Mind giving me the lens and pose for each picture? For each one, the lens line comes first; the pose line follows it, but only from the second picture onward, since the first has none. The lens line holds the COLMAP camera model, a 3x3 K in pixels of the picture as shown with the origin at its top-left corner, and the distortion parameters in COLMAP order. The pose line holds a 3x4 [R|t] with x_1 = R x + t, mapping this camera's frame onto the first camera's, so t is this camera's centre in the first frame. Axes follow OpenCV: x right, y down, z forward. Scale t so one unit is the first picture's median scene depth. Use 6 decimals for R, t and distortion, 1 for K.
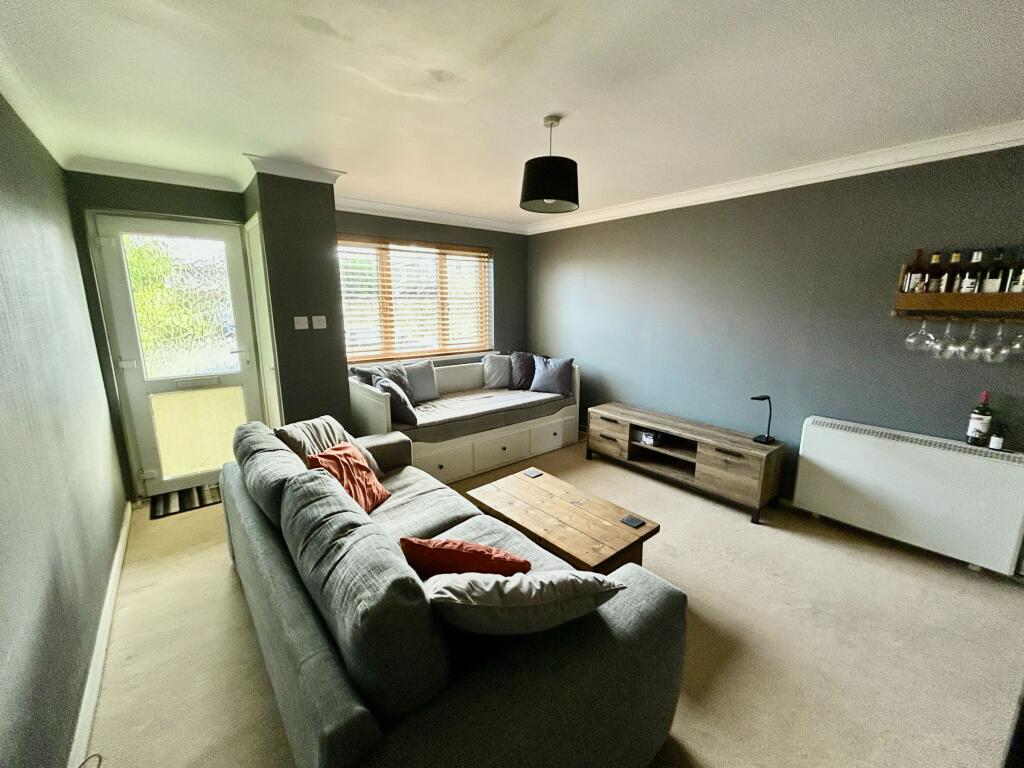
lens RADIAL K [[407.2, 0, 508.5], [0, 407.2, 385.4], [0, 0, 1]] dist [0.000466, 0.000083]
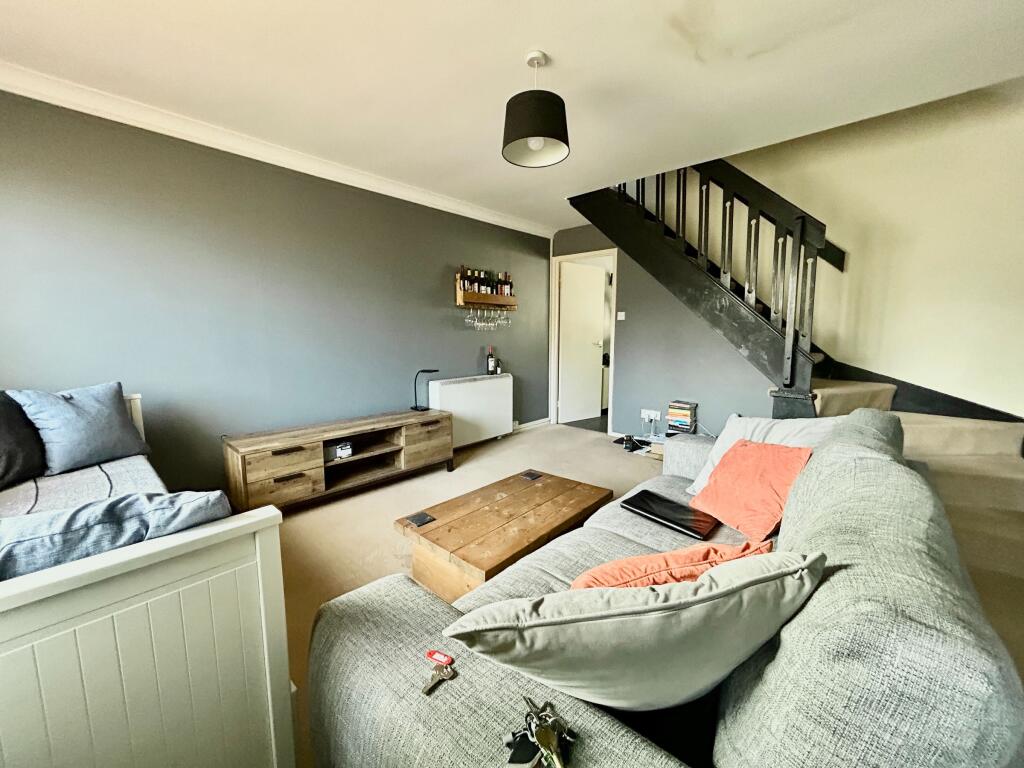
lens RADIAL K [[407.2, 0, 508.5], [0, 407.2, 385.4], [0, 0, 1]] dist [0.000466, 0.000083]
pose [[-0.132388, -0.134272, 0.982061, -0.528983], [0.197664, 0.967305, 0.158901, -0.065358], [-0.971289, 0.215154, -0.101519, 0.804529]]
